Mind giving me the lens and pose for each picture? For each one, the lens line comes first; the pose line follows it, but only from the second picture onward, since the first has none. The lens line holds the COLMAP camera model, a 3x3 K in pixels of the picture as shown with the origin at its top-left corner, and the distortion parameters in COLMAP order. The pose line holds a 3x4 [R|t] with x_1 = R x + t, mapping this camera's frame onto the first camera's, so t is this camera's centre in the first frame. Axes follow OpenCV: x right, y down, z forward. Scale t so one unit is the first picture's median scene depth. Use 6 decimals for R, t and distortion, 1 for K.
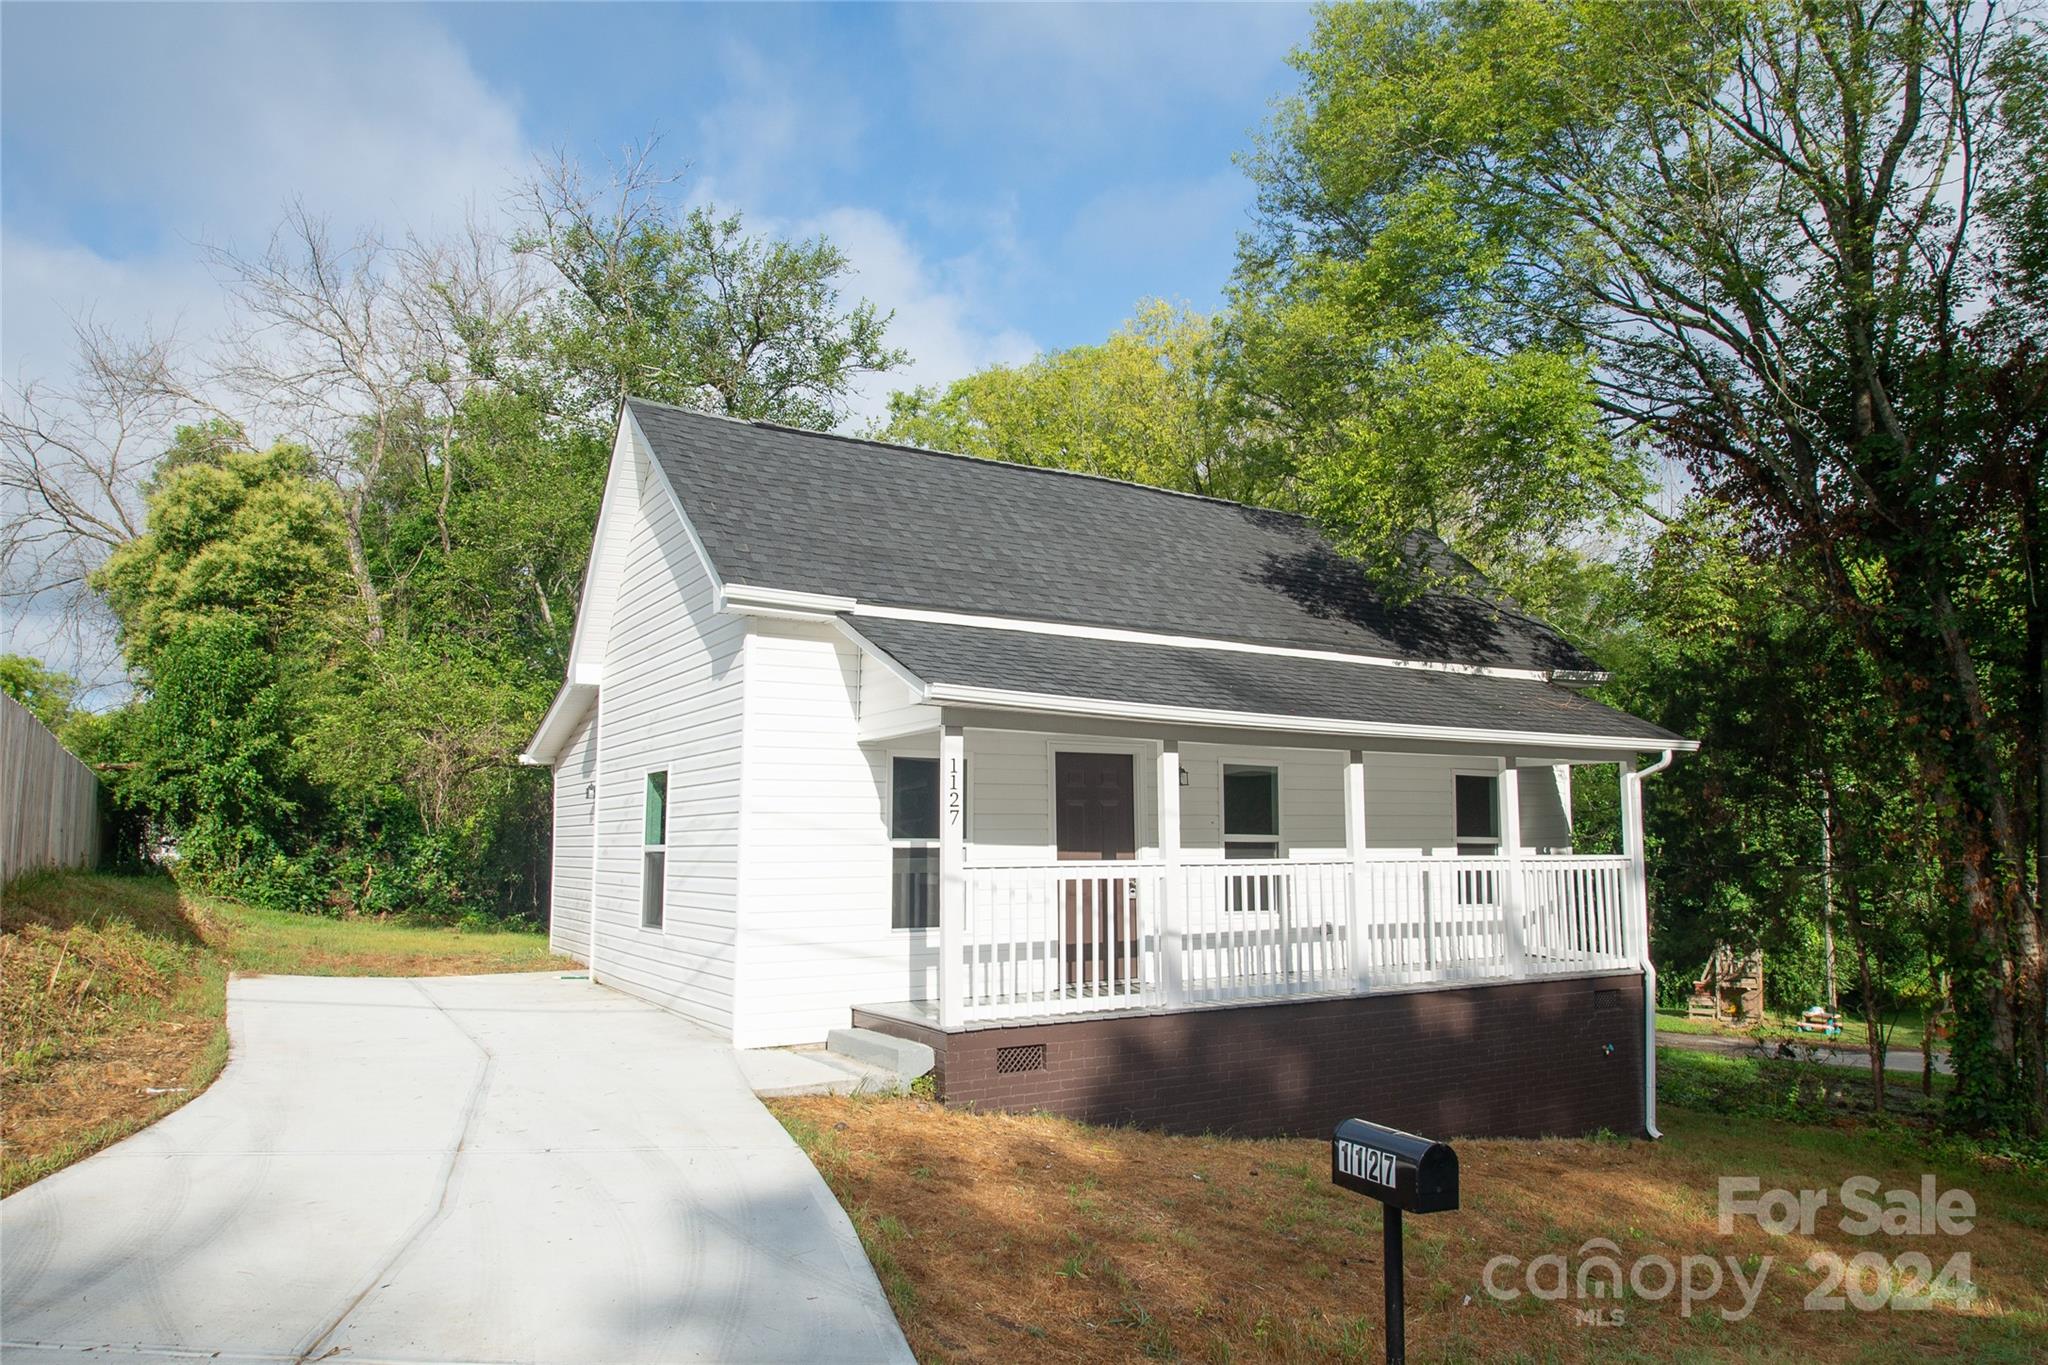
lens RADIAL K [[1324.9, 0, 1021.0], [0, 1324.9, 683.8], [0, 0, 1]] dist [-0.011515, -0.007046]
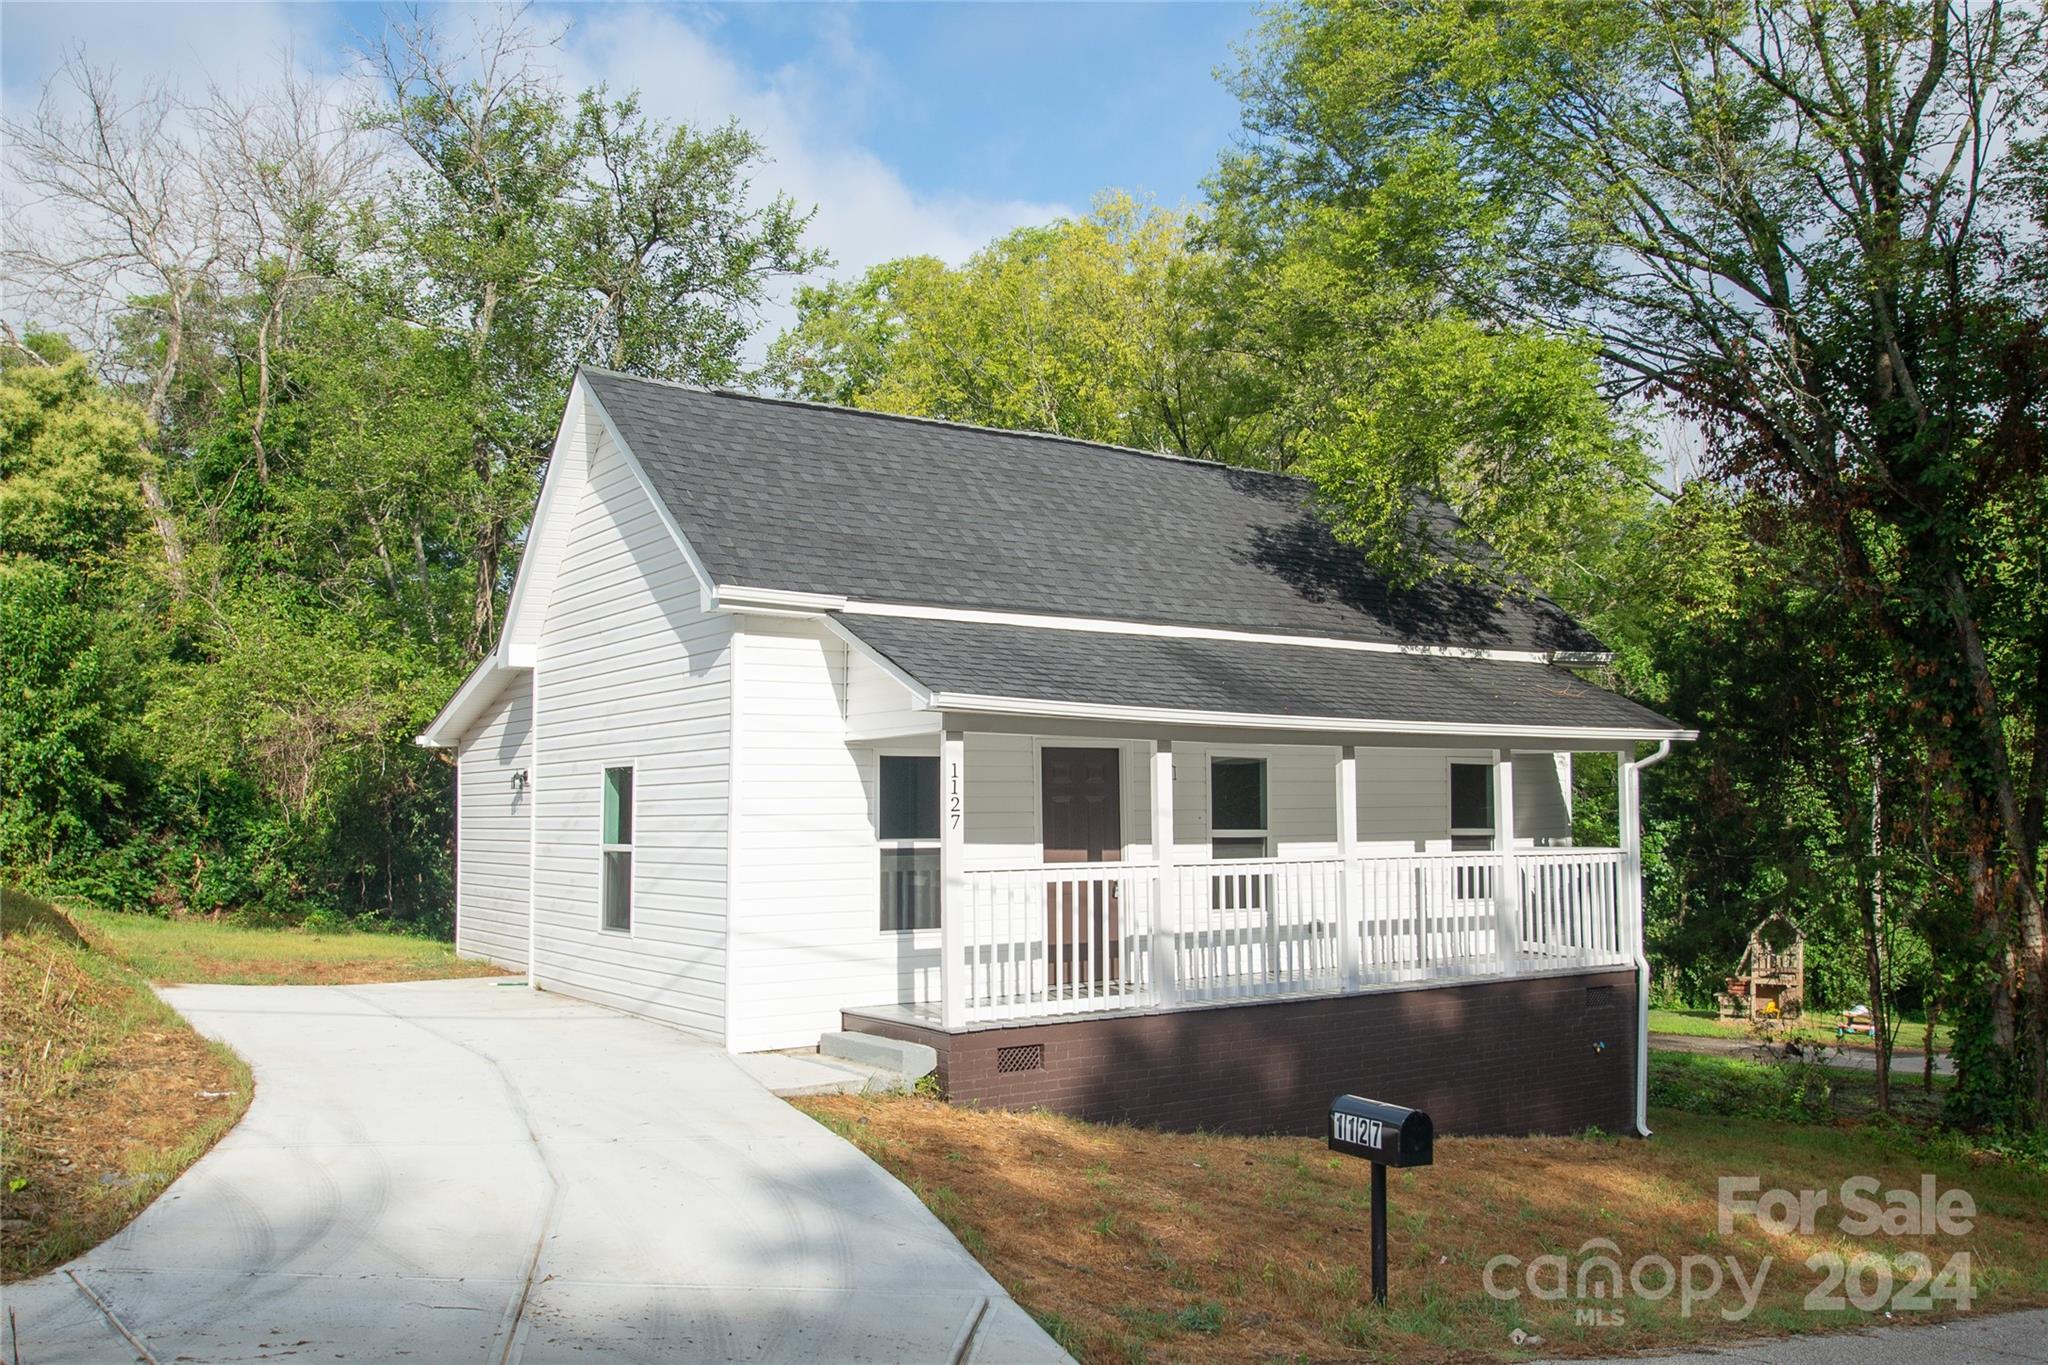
lens RADIAL K [[1674.5, 0, 1023.3], [0, 1674.5, 683.5], [0, 0, 1]] dist [-0.032955, 0.011282]
pose [[0.998245, 0.001256, 0.059201, -0.047408], [-0.003745, 0.999112, 0.041956, -0.036966], [-0.059096, -0.042104, 0.997364, -0.170743]]
